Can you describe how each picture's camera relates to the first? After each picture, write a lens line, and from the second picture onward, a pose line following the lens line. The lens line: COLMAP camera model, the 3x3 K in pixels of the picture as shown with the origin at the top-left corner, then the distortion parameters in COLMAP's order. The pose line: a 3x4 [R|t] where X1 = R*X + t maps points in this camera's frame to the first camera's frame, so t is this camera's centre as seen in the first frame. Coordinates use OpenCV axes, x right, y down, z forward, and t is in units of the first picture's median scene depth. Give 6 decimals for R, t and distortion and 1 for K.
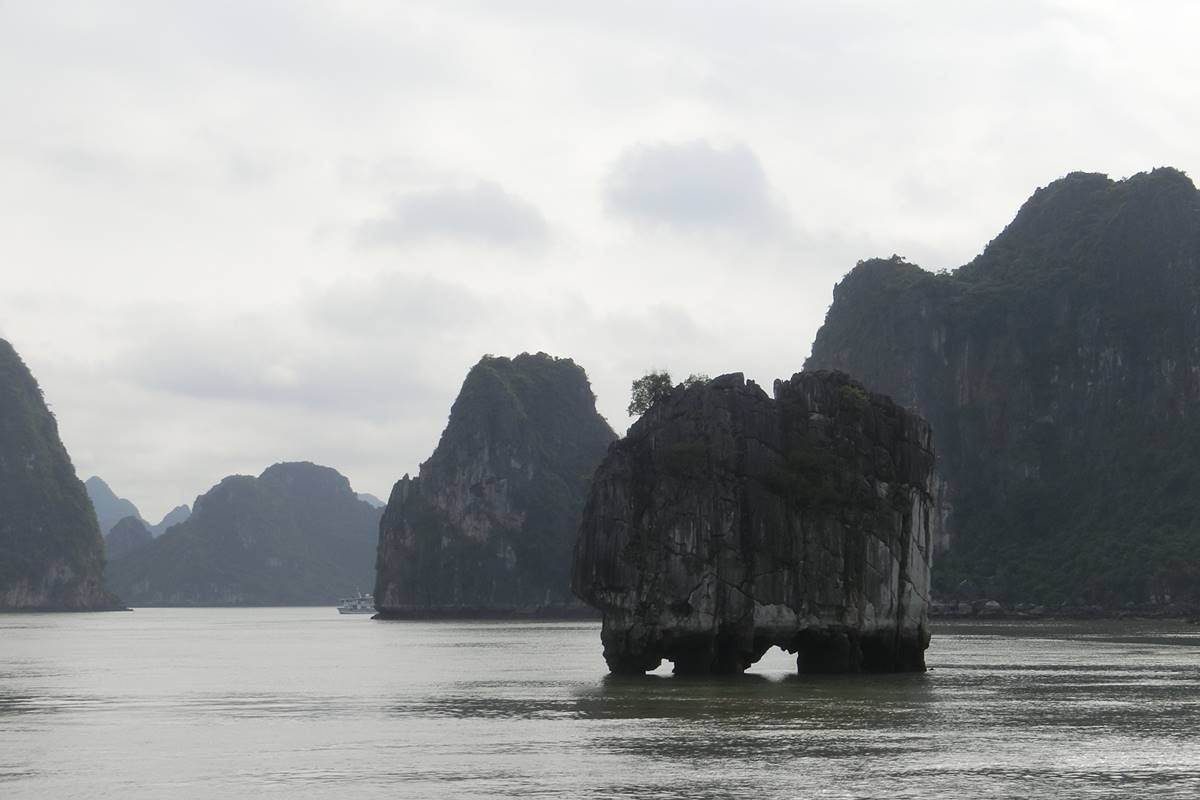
lens RADIAL K [[2761.2, 0, 605.6], [0, 2761.2, 401.6], [0, 0, 1]] dist [0.108843, 0.000000]
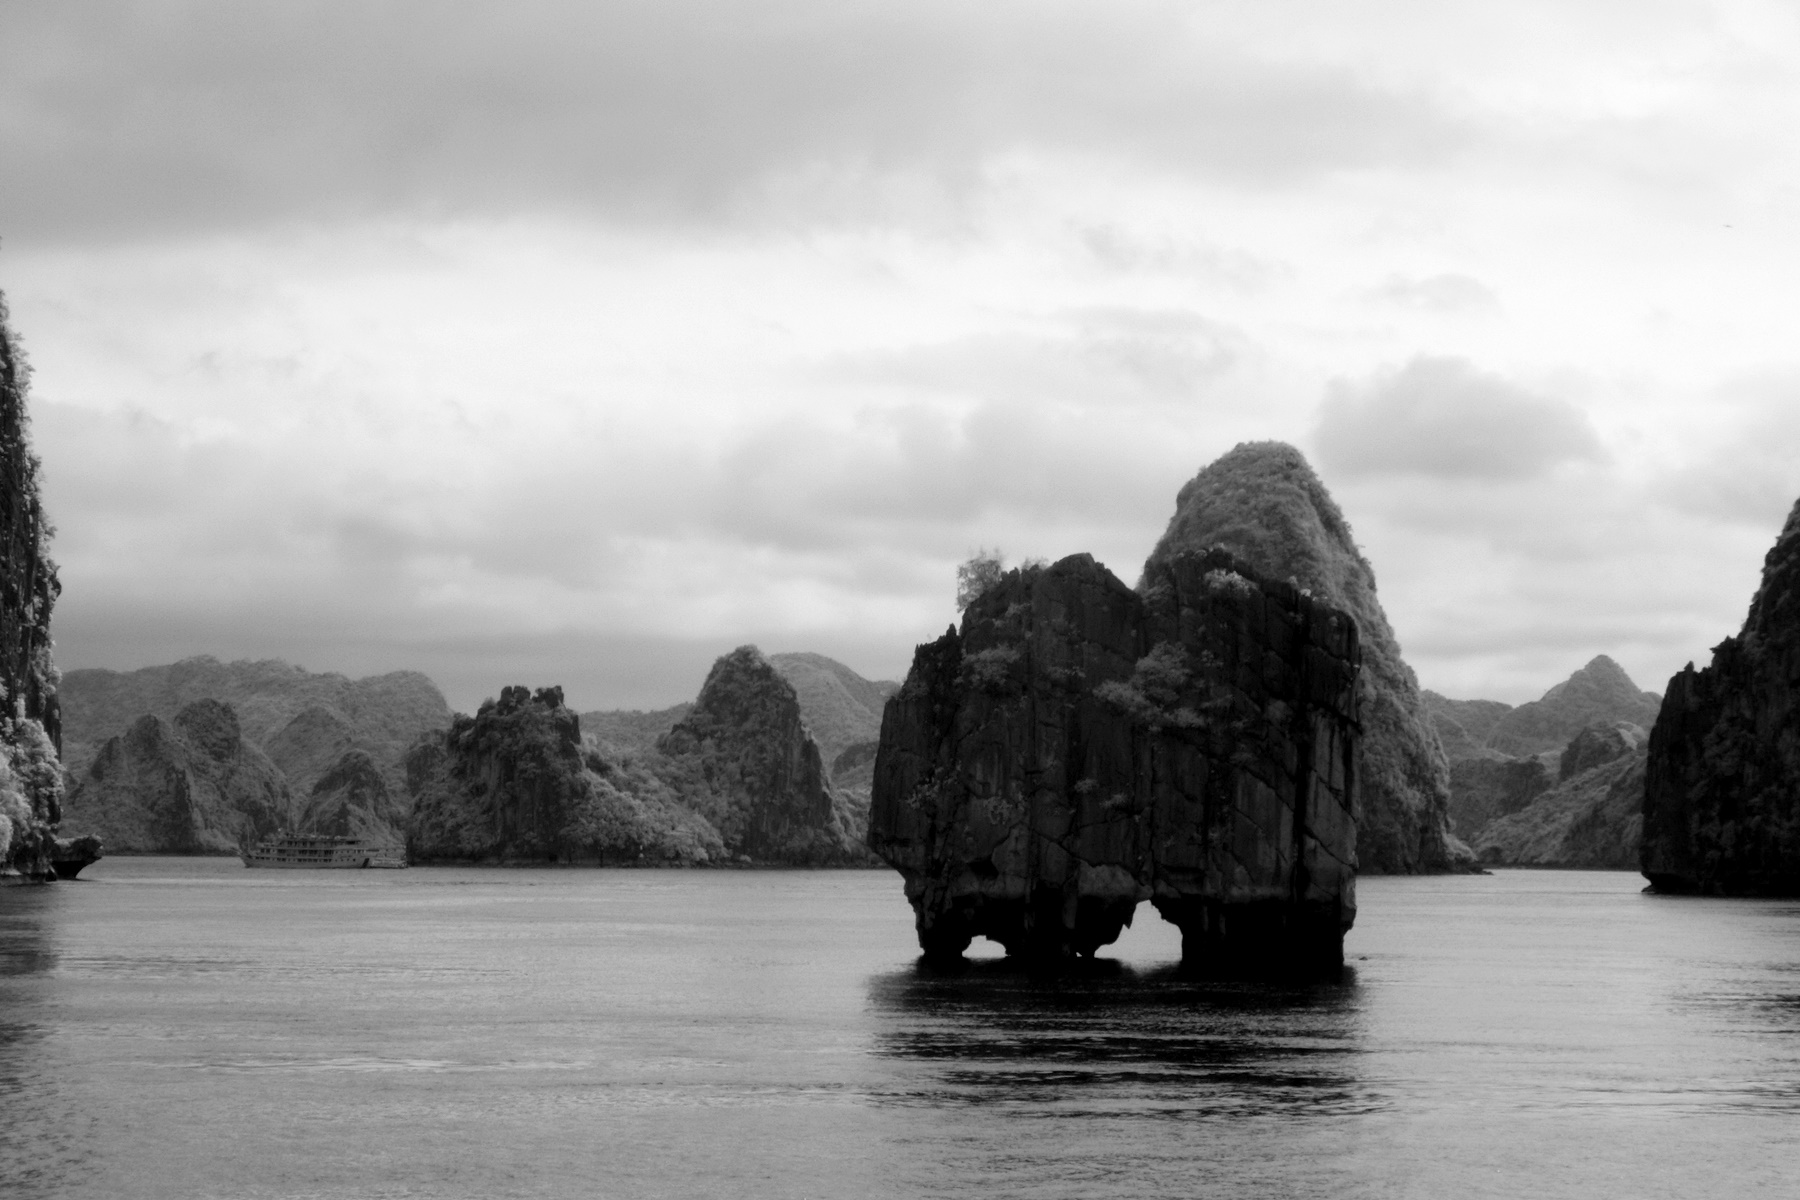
lens RADIAL K [[4654.7, 0, 899.1], [0, 4654.7, 598.6], [0, 0, 1]] dist [0.088346, 0.000000]
pose [[0.935953, -0.006508, -0.352064, 0.405817], [0.012008, 0.999838, 0.013441, -0.014475], [0.351919, -0.016808, 0.935879, -0.175083]]
